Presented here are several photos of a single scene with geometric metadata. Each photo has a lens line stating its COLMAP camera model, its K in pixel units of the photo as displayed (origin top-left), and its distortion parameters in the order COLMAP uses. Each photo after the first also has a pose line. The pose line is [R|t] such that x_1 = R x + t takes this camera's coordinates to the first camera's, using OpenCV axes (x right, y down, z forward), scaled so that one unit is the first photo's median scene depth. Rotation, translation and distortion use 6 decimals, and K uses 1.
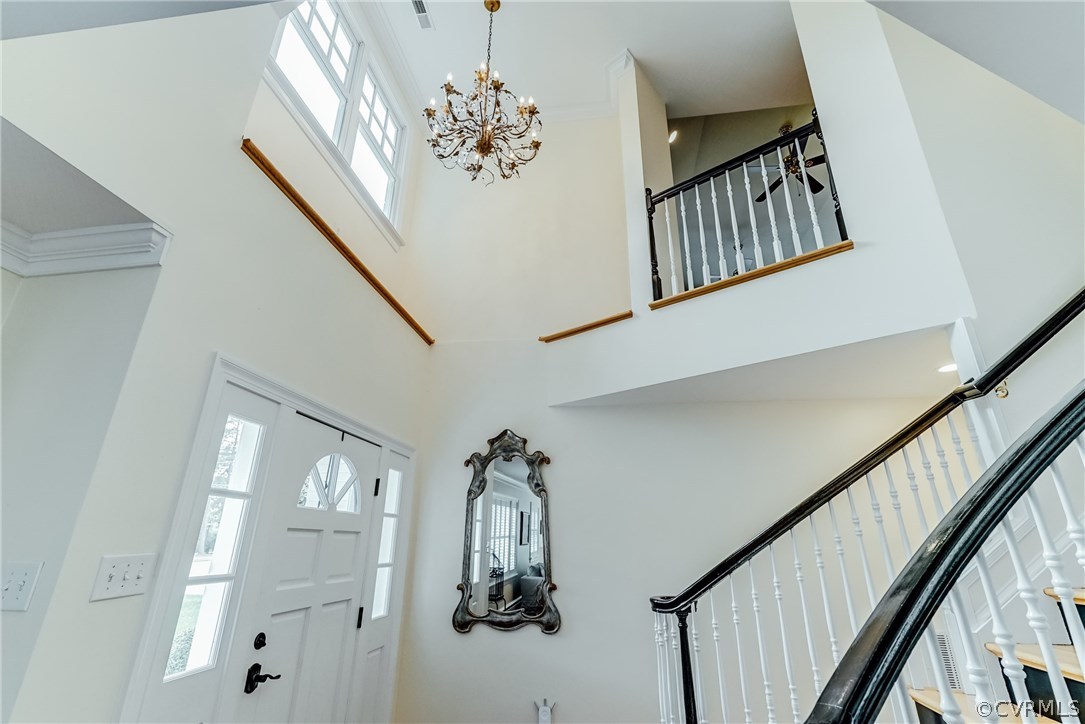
lens RADIAL K [[487.7, 0, 542.4], [0, 487.7, 354.9], [0, 0, 1]] dist [0.000905, 0.001408]
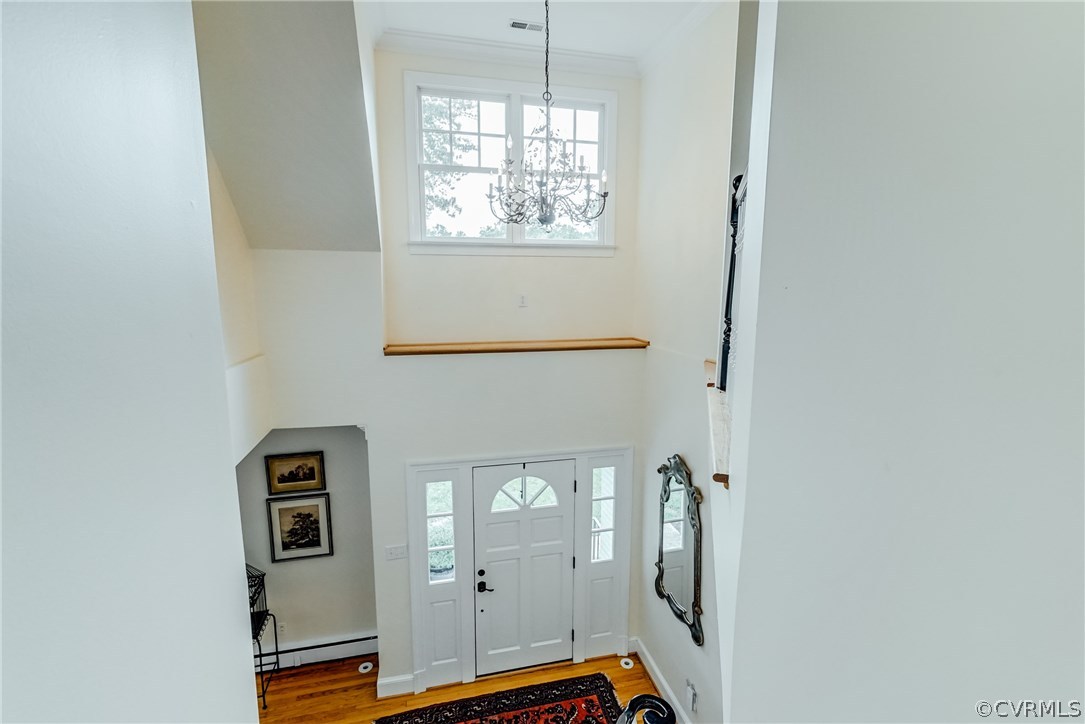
lens RADIAL K [[485.9, 0, 542.5], [0, 485.9, 362.0], [0, 0, 1]] dist [0.014574, 0.000279]
pose [[0.378948, 0.126237, -0.916767, 0.976048], [0.333125, 0.905634, 0.262402, -0.511781], [0.863381, -0.404835, 0.301136, 0.712175]]
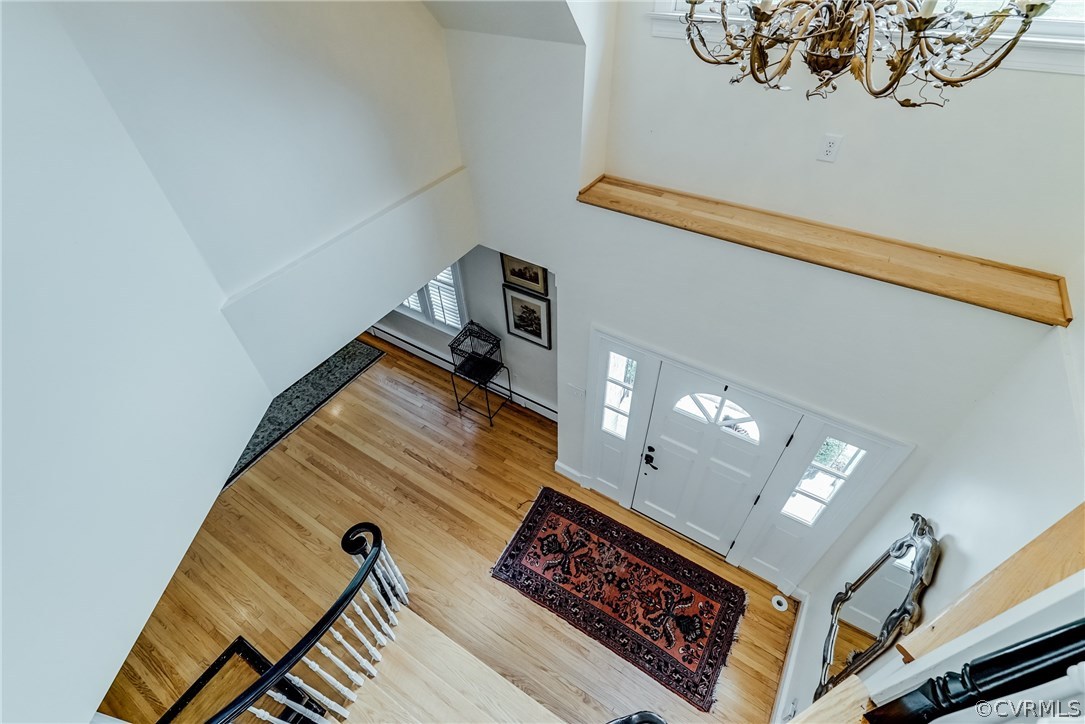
lens RADIAL K [[485.2, 0, 545.4], [0, 485.2, 360.2], [0, 0, 1]] dist [0.001314, 0.000771]
pose [[-0.398974, 0.628010, -0.668149, 0.481293], [0.333853, 0.778130, 0.532029, -0.625178], [0.854027, -0.010798, -0.520117, 1.214070]]
